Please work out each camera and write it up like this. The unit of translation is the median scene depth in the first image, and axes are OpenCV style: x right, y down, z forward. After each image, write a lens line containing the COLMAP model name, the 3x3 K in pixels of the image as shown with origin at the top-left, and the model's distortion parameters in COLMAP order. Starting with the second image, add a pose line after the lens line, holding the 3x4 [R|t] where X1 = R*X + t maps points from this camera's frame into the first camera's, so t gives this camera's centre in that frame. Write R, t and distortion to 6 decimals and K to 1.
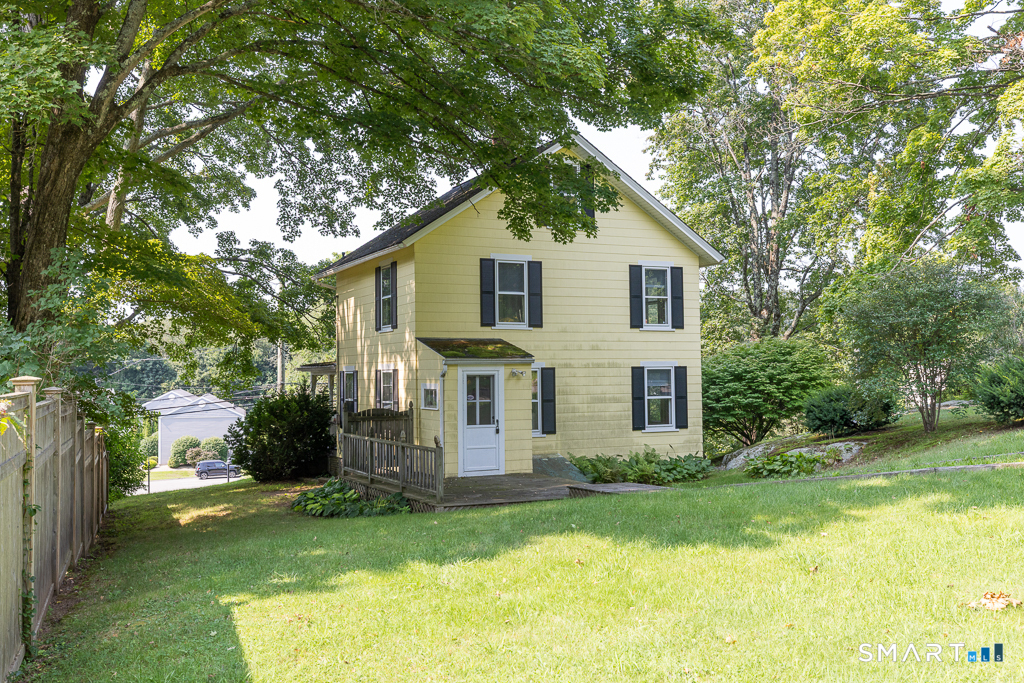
lens RADIAL K [[994.0, 0, 512.0], [0, 994.0, 341.5], [0, 0, 1]] dist [0.005570, 0.004530]
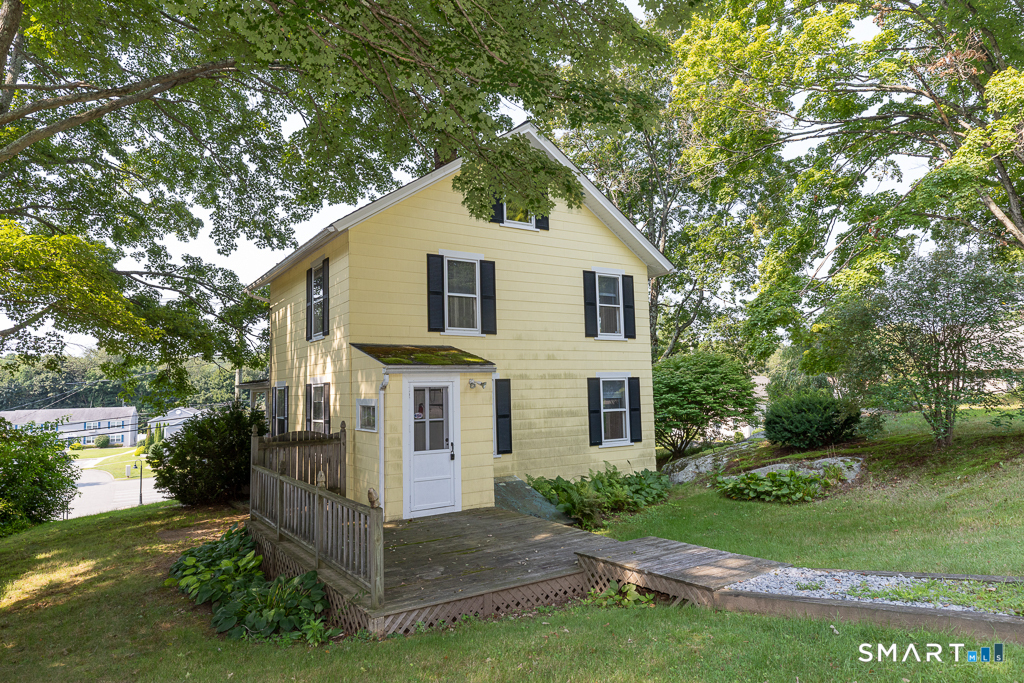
lens RADIAL K [[633.9, 0, 512.0], [0, 633.9, 341.5], [0, 0, 1]] dist [0.018337, 0.000552]
pose [[0.991550, -0.002152, 0.129710, -0.028375], [0.008159, 0.998918, -0.045793, 0.017916], [-0.129471, 0.046465, 0.990494, 0.413622]]
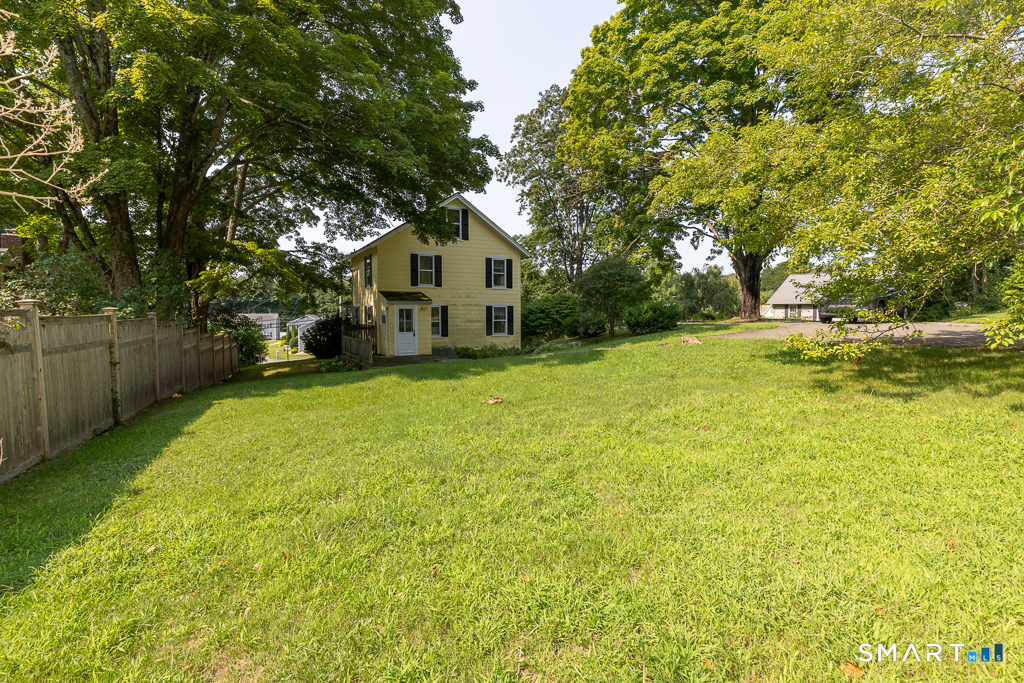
lens RADIAL K [[490.8, 0, 512.0], [0, 490.8, 341.5], [0, 0, 1]] dist [-0.009957, 0.000868]
pose [[0.998651, 0.008964, 0.051155, 0.122823], [-0.014006, 0.994982, 0.099073, -0.003684], [-0.050010, -0.099656, 0.993764, -0.060193]]
